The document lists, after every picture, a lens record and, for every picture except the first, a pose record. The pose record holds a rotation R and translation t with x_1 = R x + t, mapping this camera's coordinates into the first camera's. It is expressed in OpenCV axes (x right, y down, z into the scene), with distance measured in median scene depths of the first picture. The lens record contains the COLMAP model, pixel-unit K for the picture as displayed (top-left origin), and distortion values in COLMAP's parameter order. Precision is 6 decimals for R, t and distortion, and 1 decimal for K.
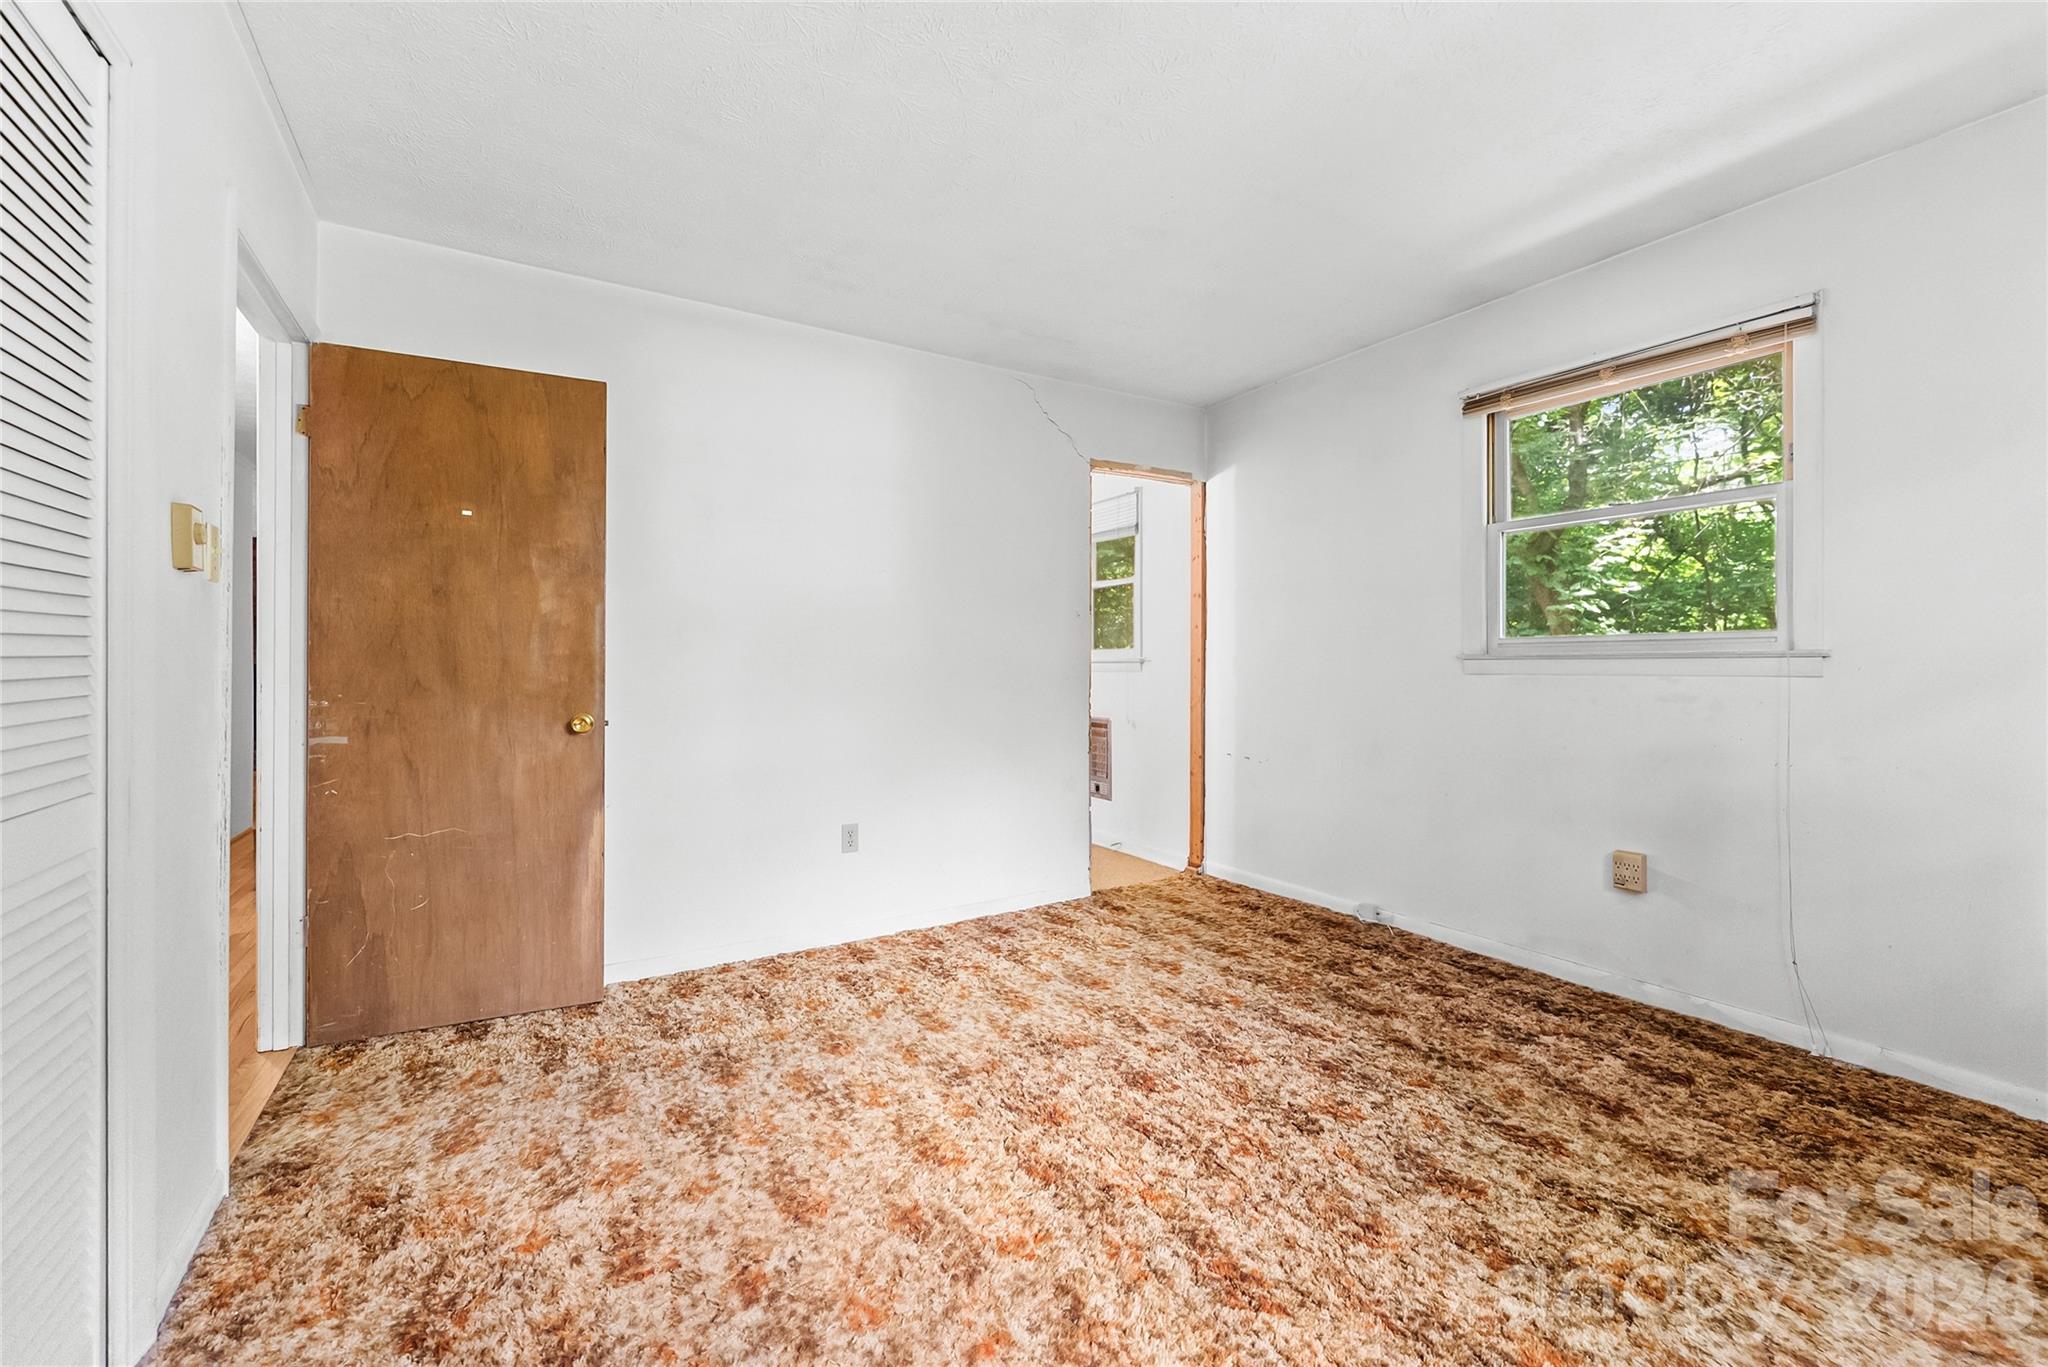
lens RADIAL K [[831.5, 0, 1027.4], [0, 831.5, 674.4], [0, 0, 1]] dist [-0.001155, -0.000415]
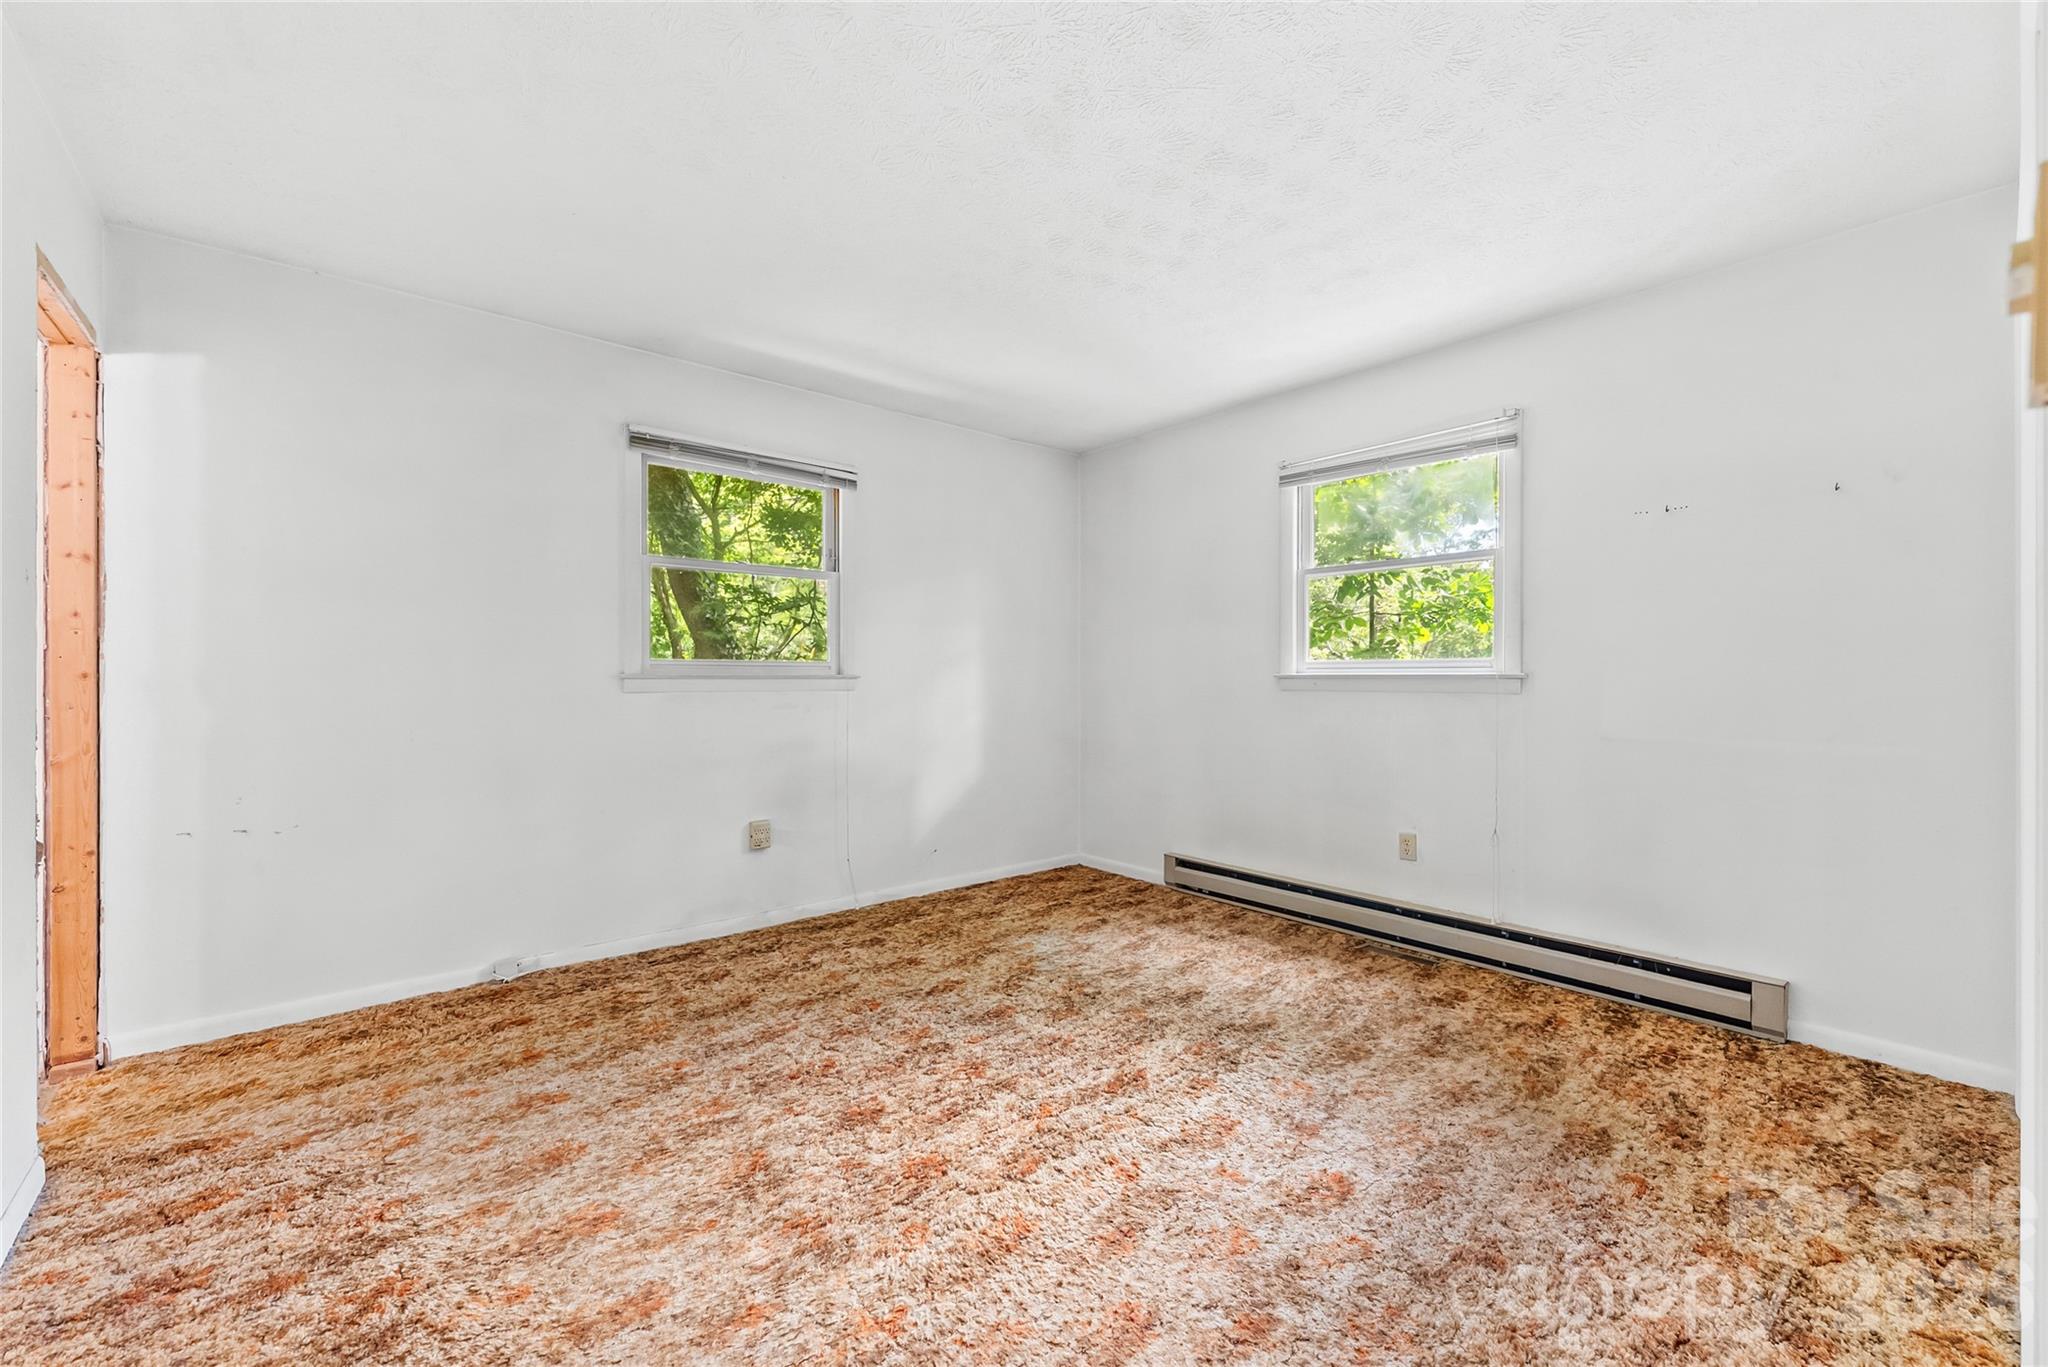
lens RADIAL K [[831.5, 0, 1027.4], [0, 831.5, 674.4], [0, 0, 1]] dist [-0.001155, -0.000415]
pose [[-0.151894, 0.005065, 0.988384, -0.730633], [0.009222, 0.999951, -0.003707, -0.017015], [-0.988354, 0.008552, -0.151933, 0.816014]]
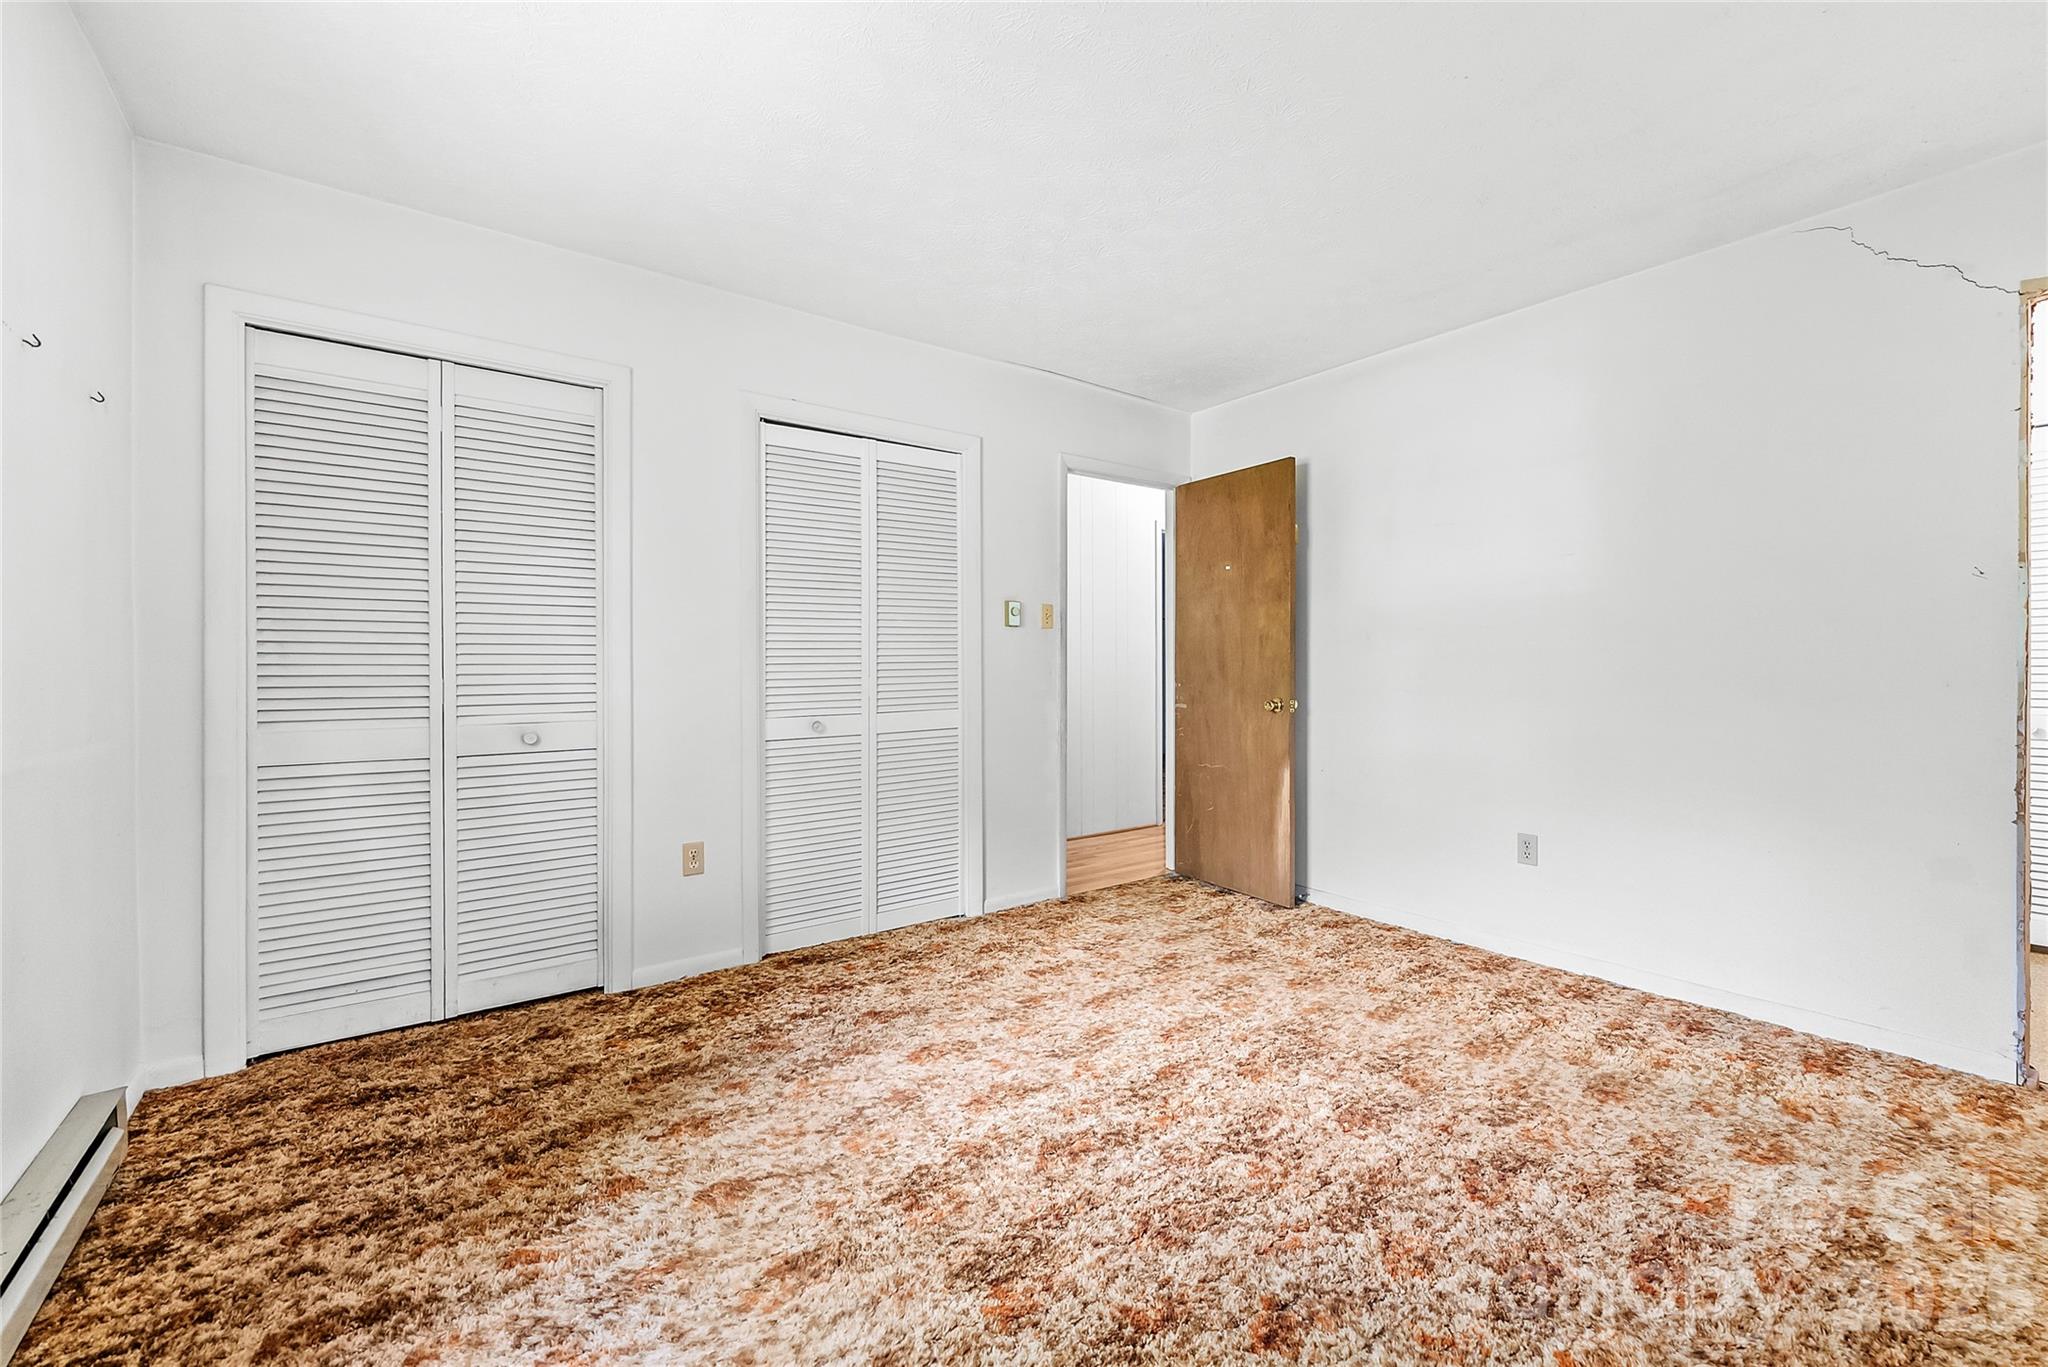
lens RADIAL K [[831.5, 0, 1027.4], [0, 831.5, 674.4], [0, 0, 1]] dist [-0.001155, -0.000415]
pose [[0.089069, 0.011248, -0.995962, 0.867949], [-0.007664, 0.999914, 0.010608, -0.004361], [0.995996, 0.006688, 0.089148, 0.475348]]
